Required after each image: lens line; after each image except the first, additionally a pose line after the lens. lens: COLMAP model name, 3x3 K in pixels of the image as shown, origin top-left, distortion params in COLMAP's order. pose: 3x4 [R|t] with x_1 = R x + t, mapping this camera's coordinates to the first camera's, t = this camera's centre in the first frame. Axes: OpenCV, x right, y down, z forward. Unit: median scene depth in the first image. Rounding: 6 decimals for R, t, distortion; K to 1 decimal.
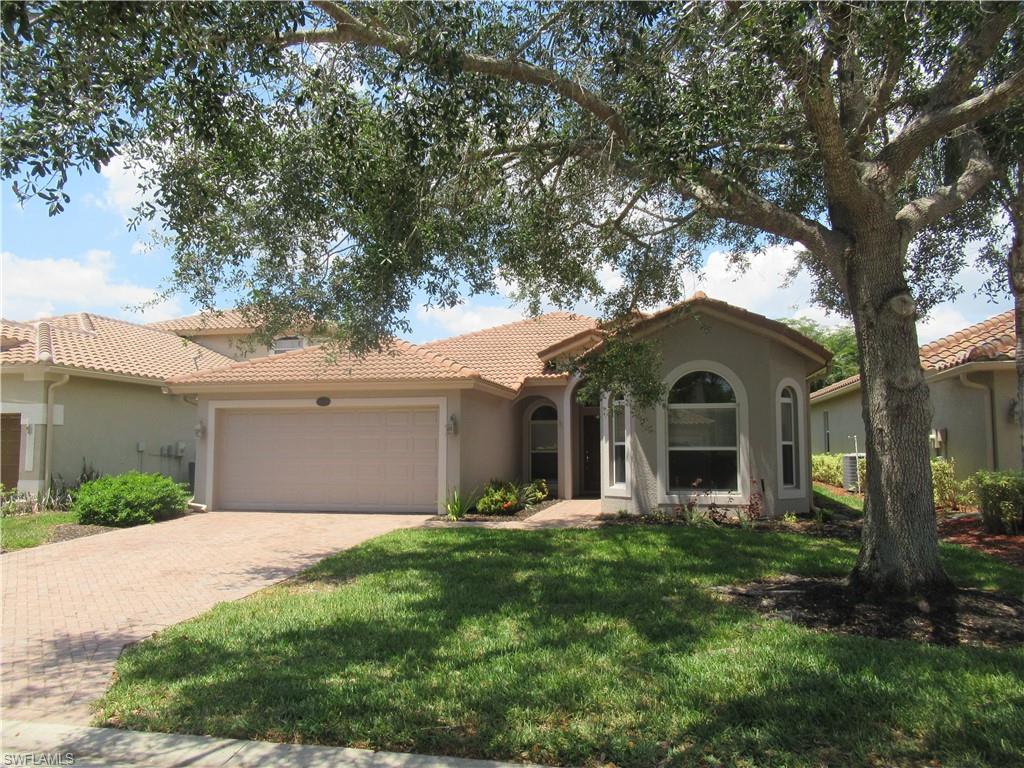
lens RADIAL K [[767.3, 0, 513.3], [0, 767.3, 384.0], [0, 0, 1]] dist [-0.009052, -0.000625]
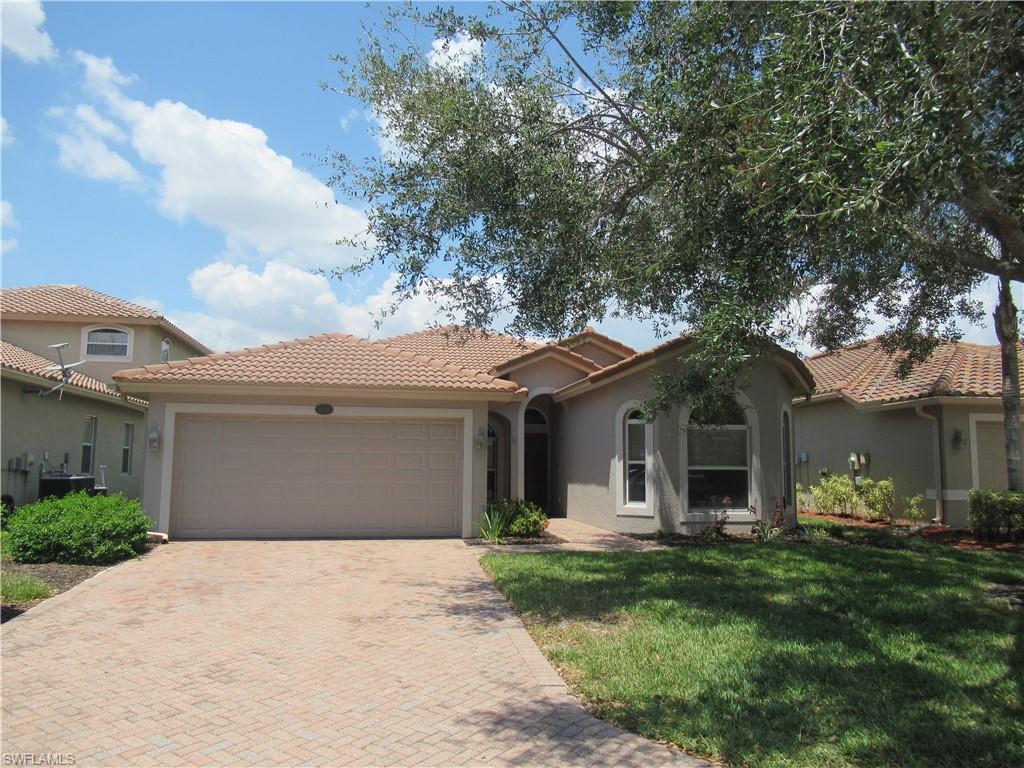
lens RADIAL K [[767.3, 0, 513.0], [0, 767.3, 384.8], [0, 0, 1]] dist [-0.009052, -0.000625]
pose [[0.927303, 0.048795, 0.371119, -0.401569], [-0.040952, 0.998740, -0.028989, 0.012593], [-0.372066, 0.011683, 0.928133, 0.131872]]
